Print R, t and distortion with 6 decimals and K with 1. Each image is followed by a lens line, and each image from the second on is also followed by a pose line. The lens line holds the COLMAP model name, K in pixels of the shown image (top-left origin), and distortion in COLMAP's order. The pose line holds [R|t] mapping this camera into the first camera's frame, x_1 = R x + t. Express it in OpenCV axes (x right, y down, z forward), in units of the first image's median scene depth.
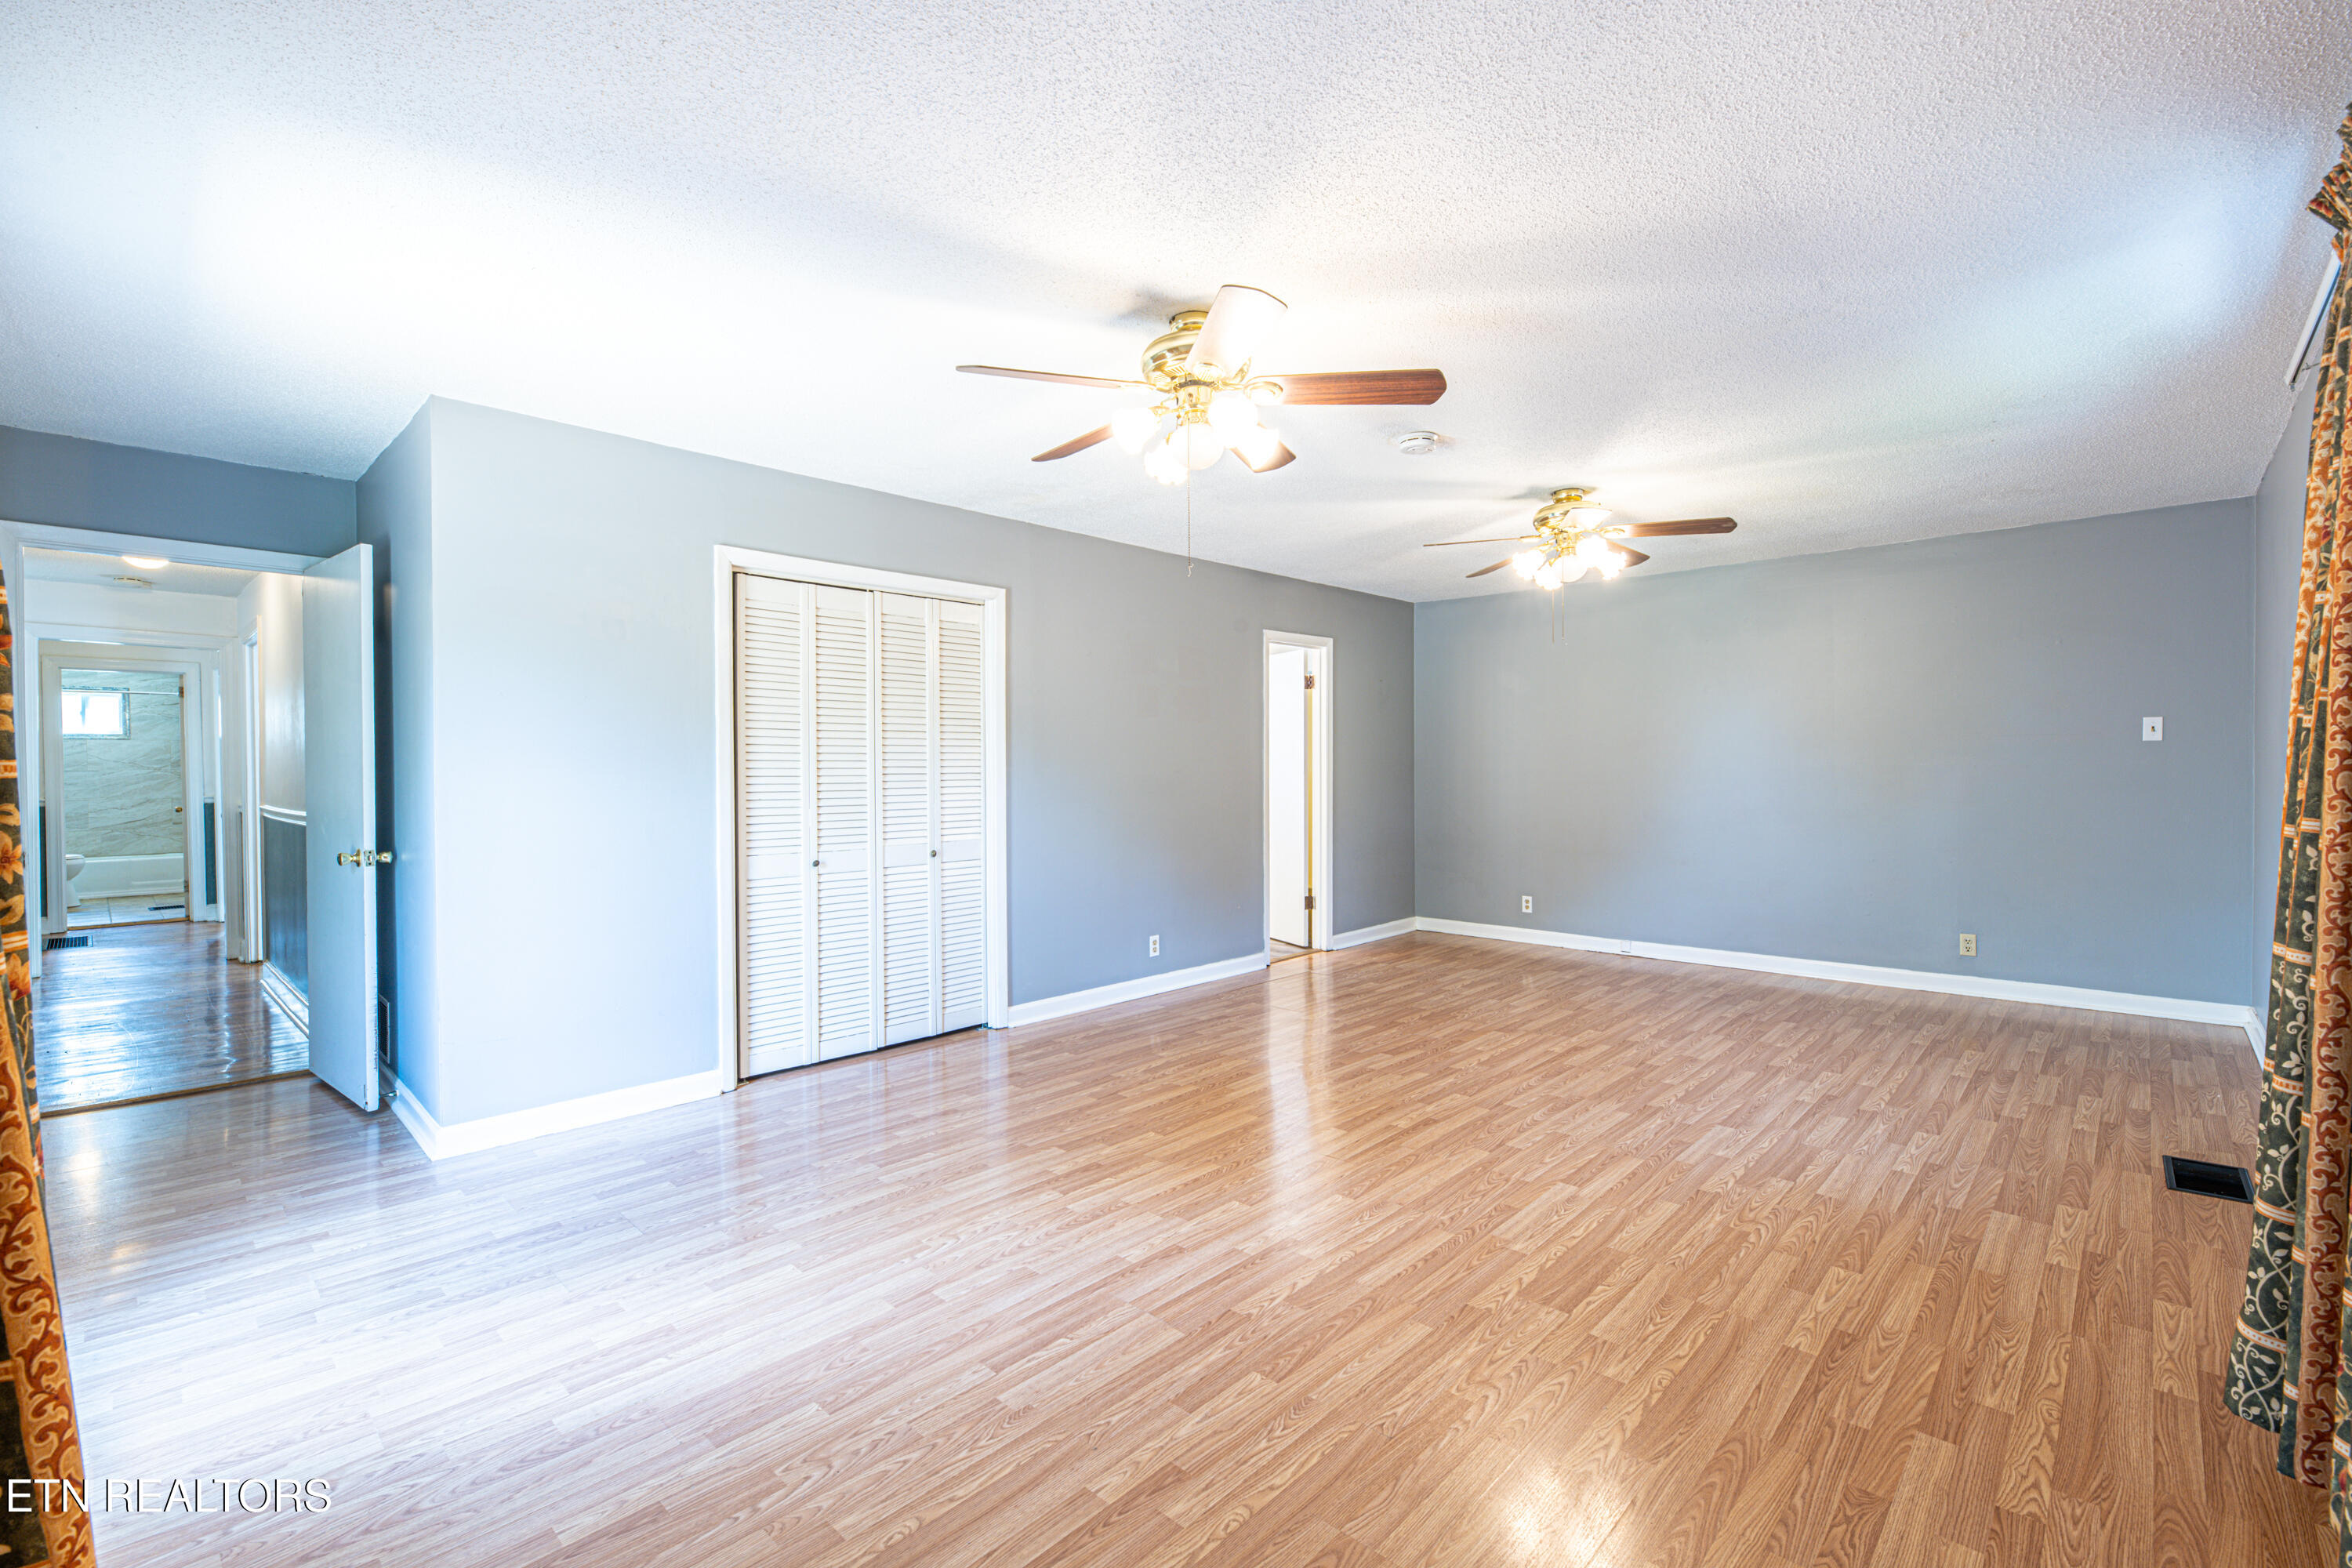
lens RADIAL K [[1035.1, 0, 1176.0], [0, 1035.1, 784.0], [0, 0, 1]] dist [0.002145, 0.000173]
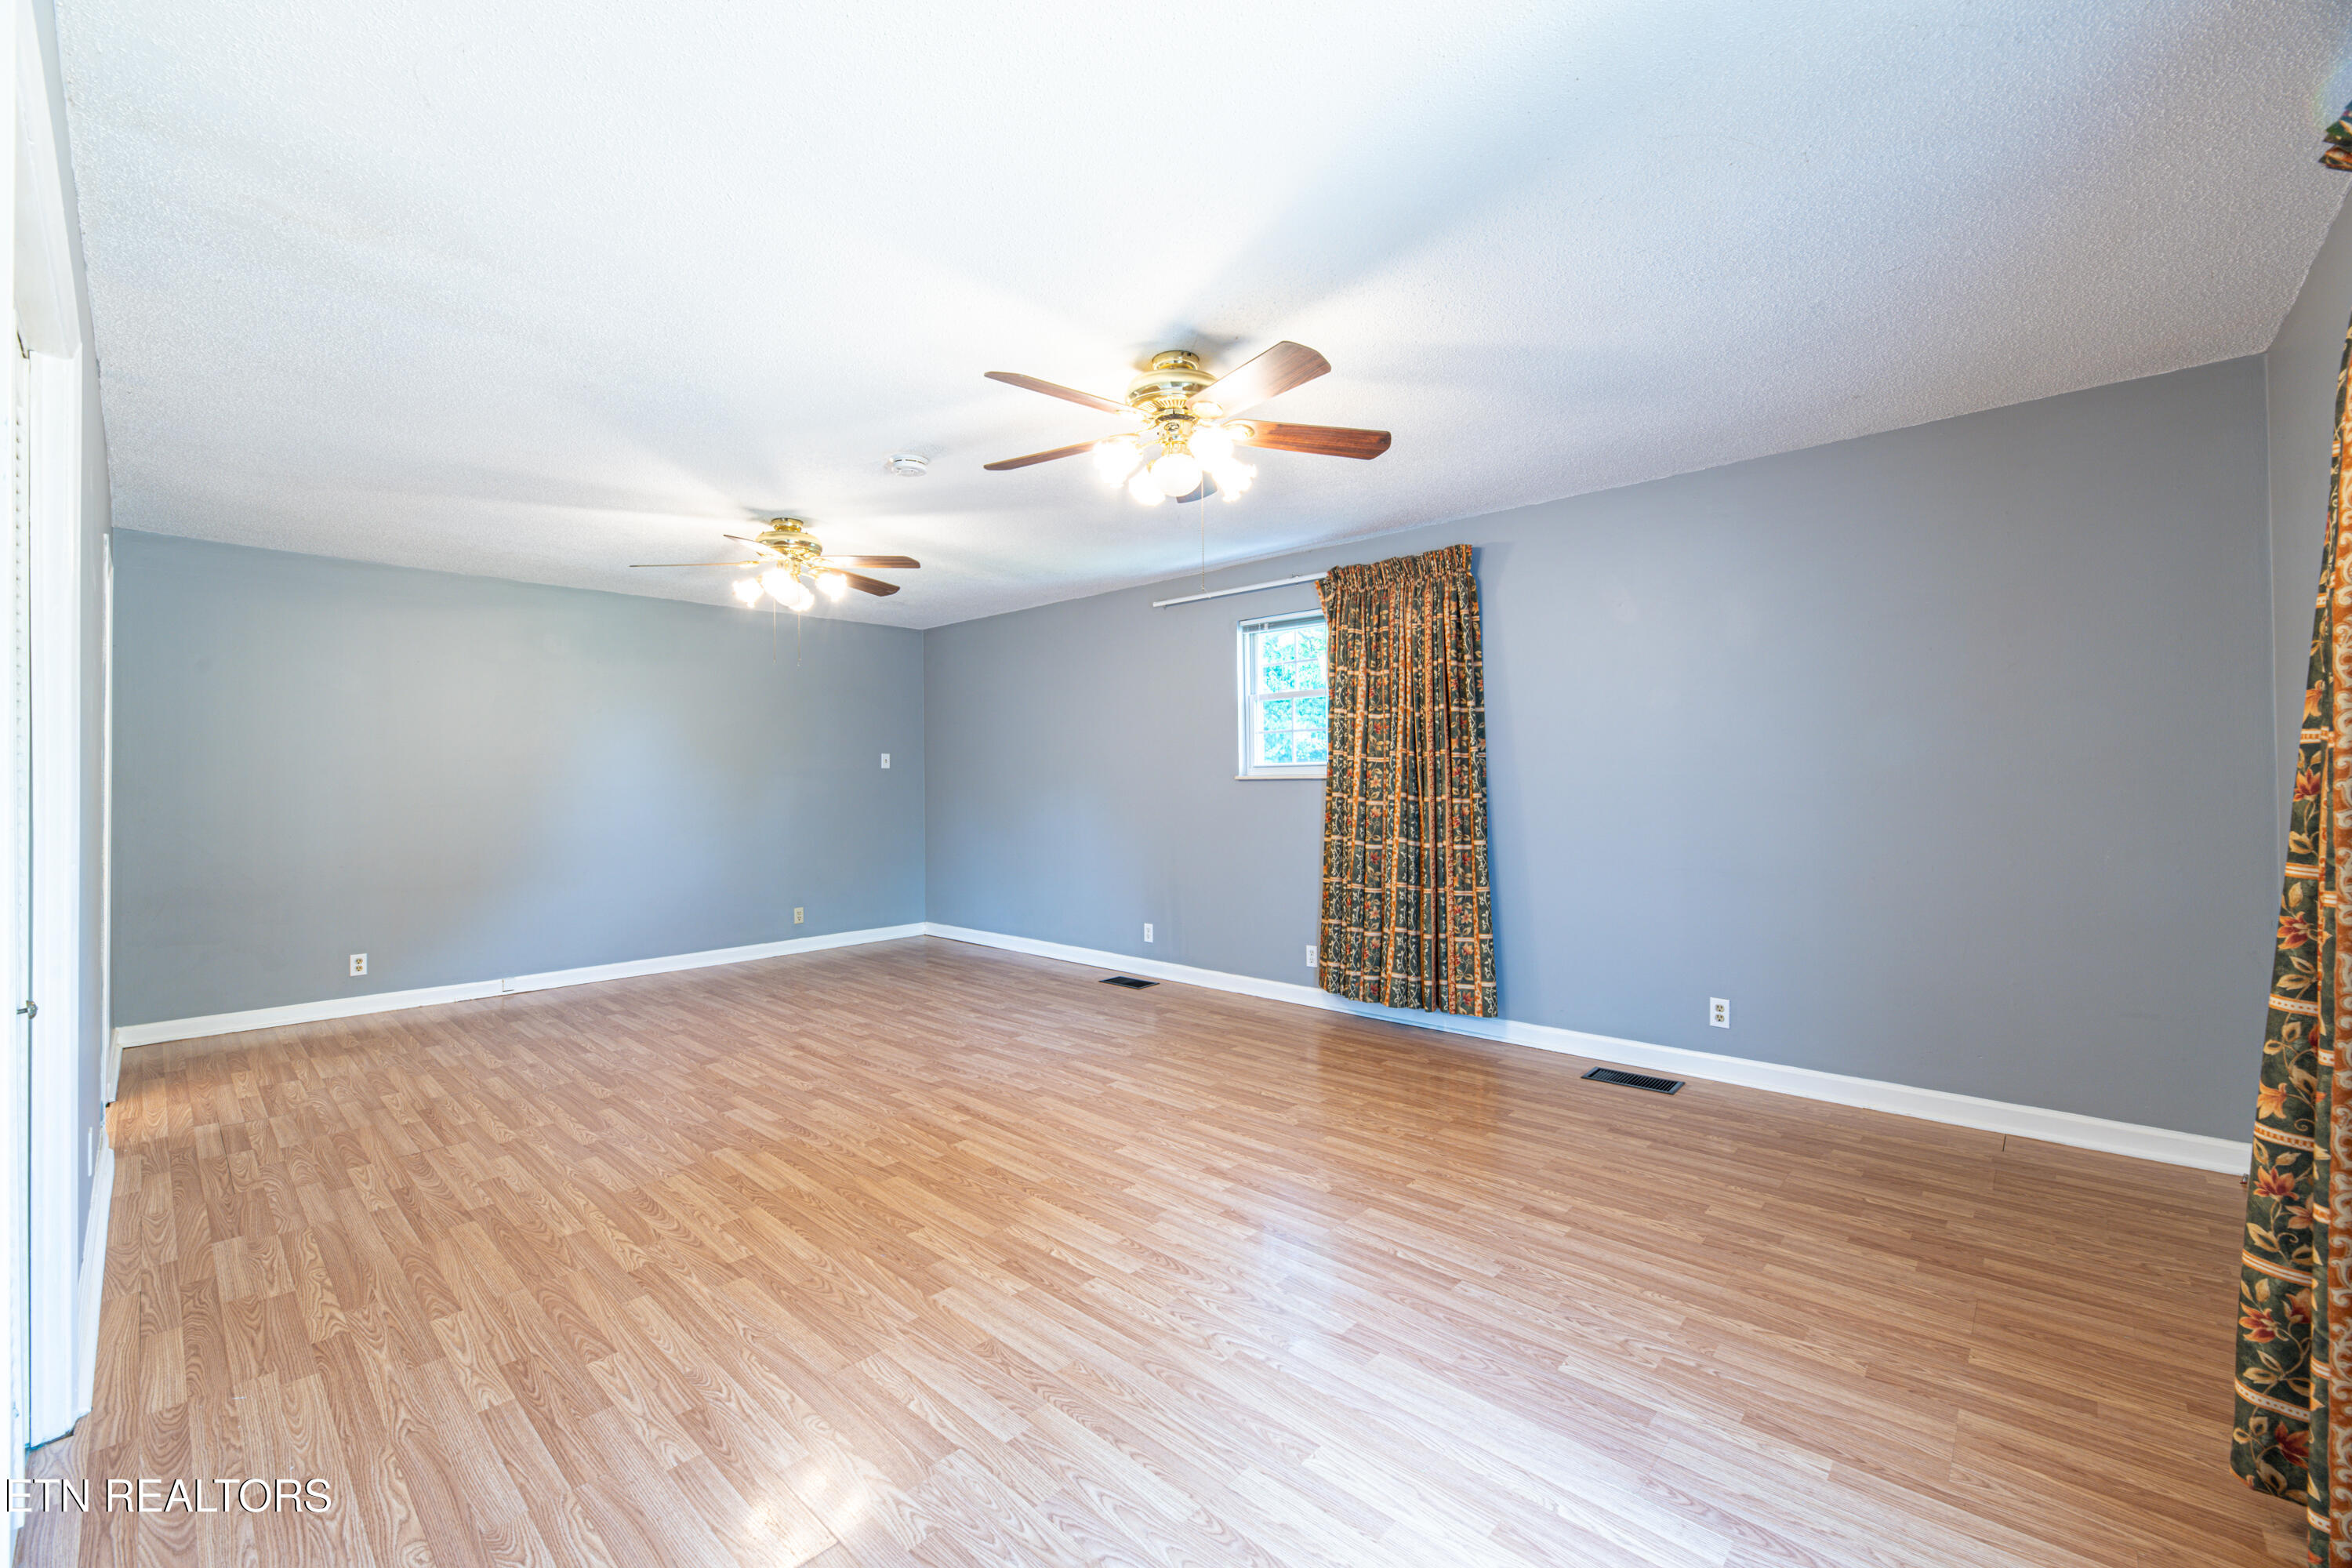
lens RADIAL K [[962.7, 0, 1176.0], [0, 962.7, 784.0], [0, 0, 1]] dist [-0.001405, -0.000201]
pose [[-0.026671, 0.007934, 0.999613, -0.880626], [0.025350, 0.999652, -0.007258, 0.009266], [-0.999323, 0.025146, -0.026863, 0.943483]]
